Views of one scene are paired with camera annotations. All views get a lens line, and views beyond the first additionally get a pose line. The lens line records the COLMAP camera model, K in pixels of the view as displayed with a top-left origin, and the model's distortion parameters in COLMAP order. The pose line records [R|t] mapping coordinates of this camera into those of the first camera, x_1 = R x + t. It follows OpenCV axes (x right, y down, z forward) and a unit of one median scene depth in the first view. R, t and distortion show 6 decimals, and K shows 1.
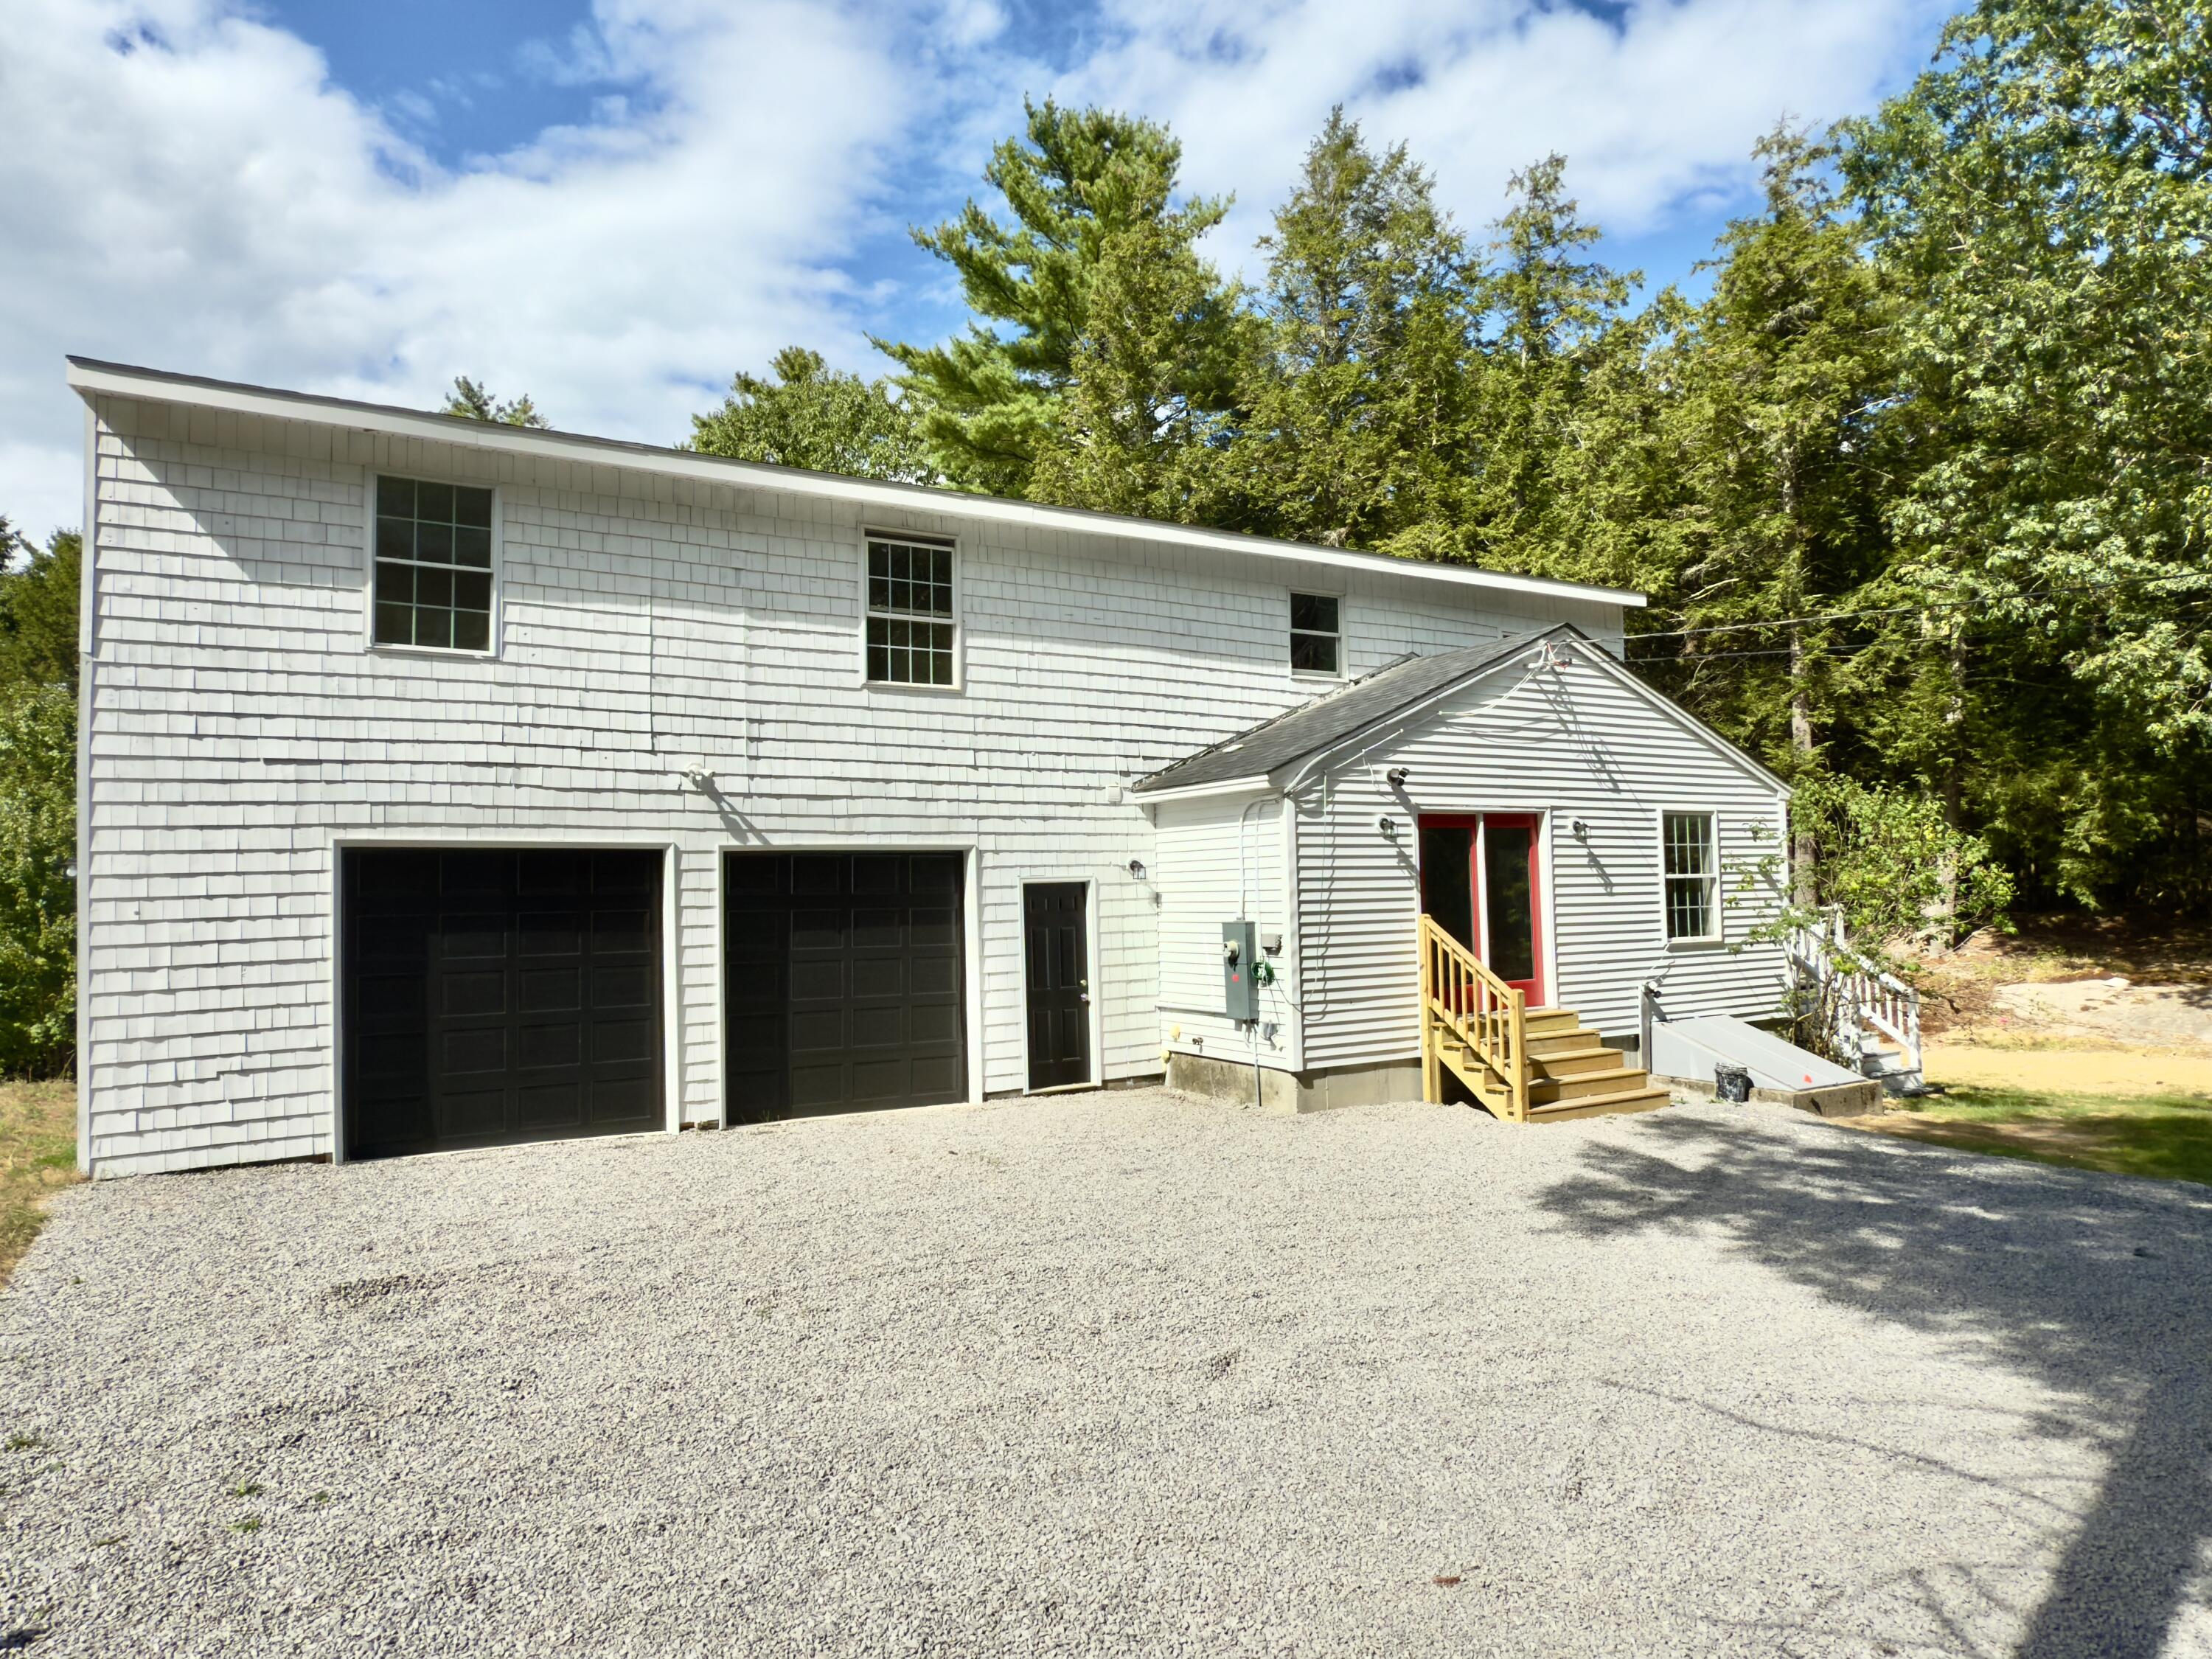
lens RADIAL K [[1336.5, 0, 1105.9], [0, 1336.5, 833.5], [0, 0, 1]] dist [-0.007906, 0.003736]
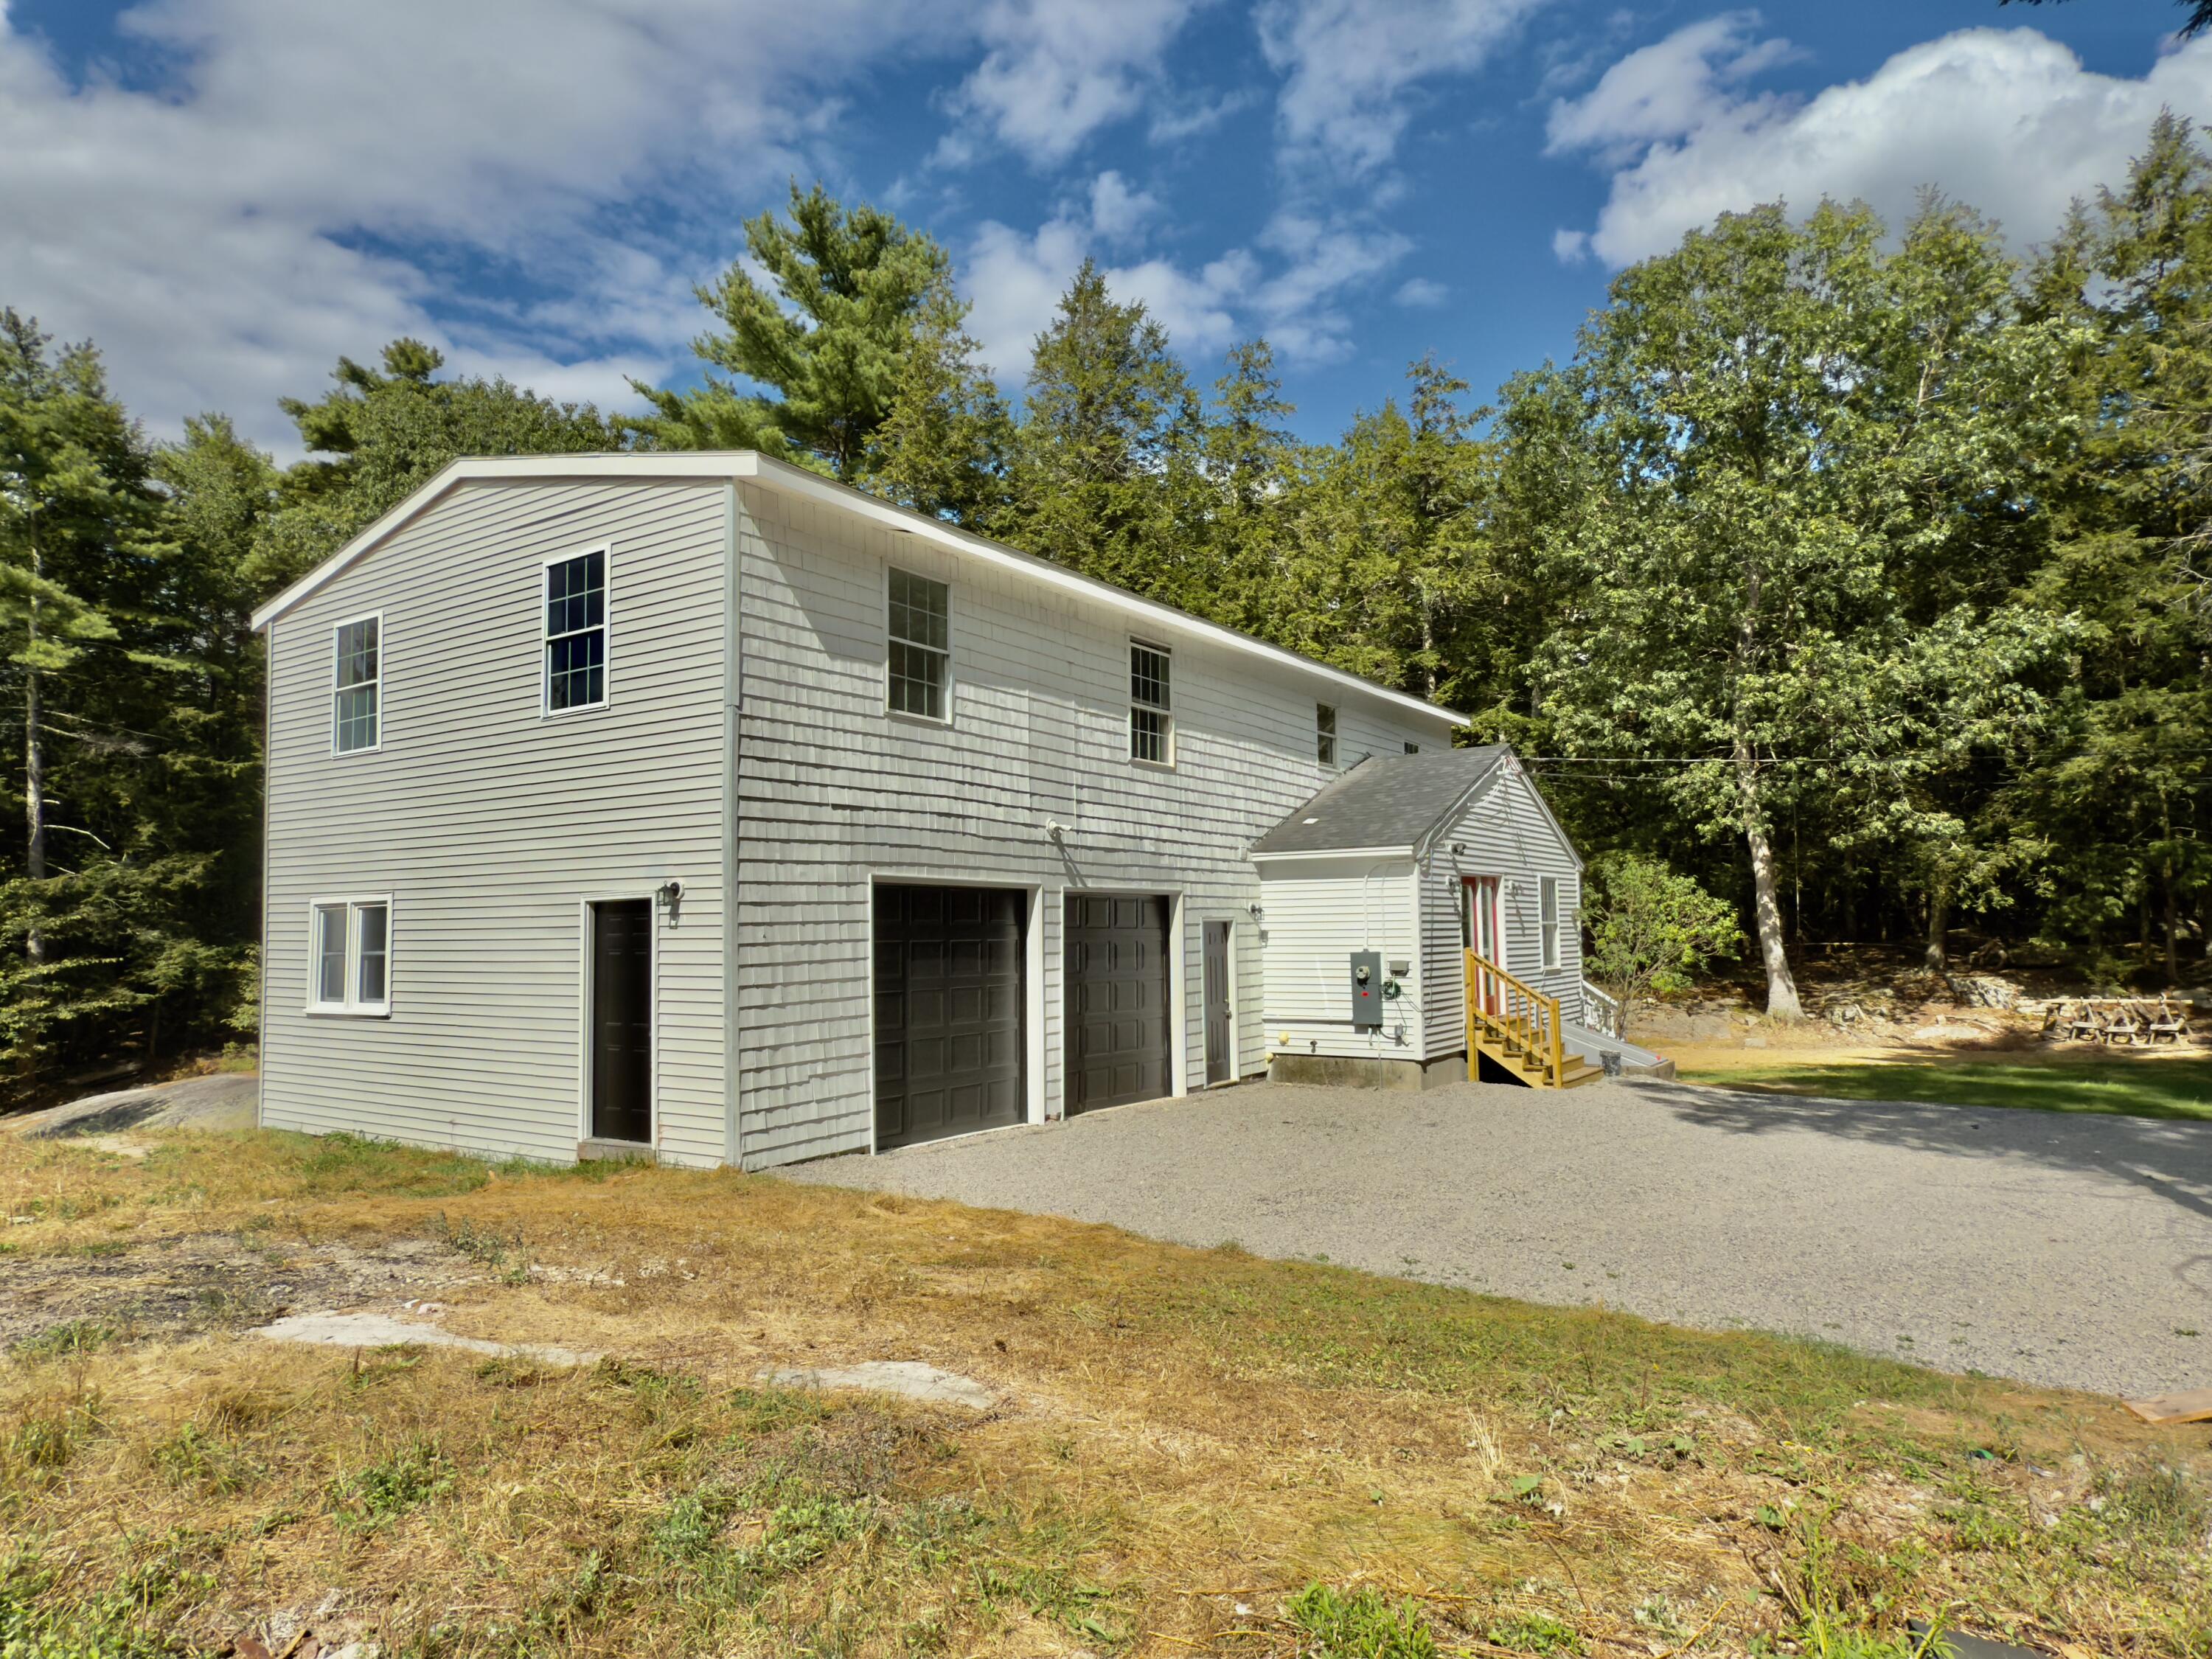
lens RADIAL K [[1336.5, 0, 1106.2], [0, 1336.5, 829.0], [0, 0, 1]] dist [-0.007906, 0.003736]
pose [[0.908075, 0.042412, 0.416655, -0.716545], [-0.026085, 0.998655, -0.044805, 0.008989], [-0.417995, 0.029818, 0.907960, -0.122638]]
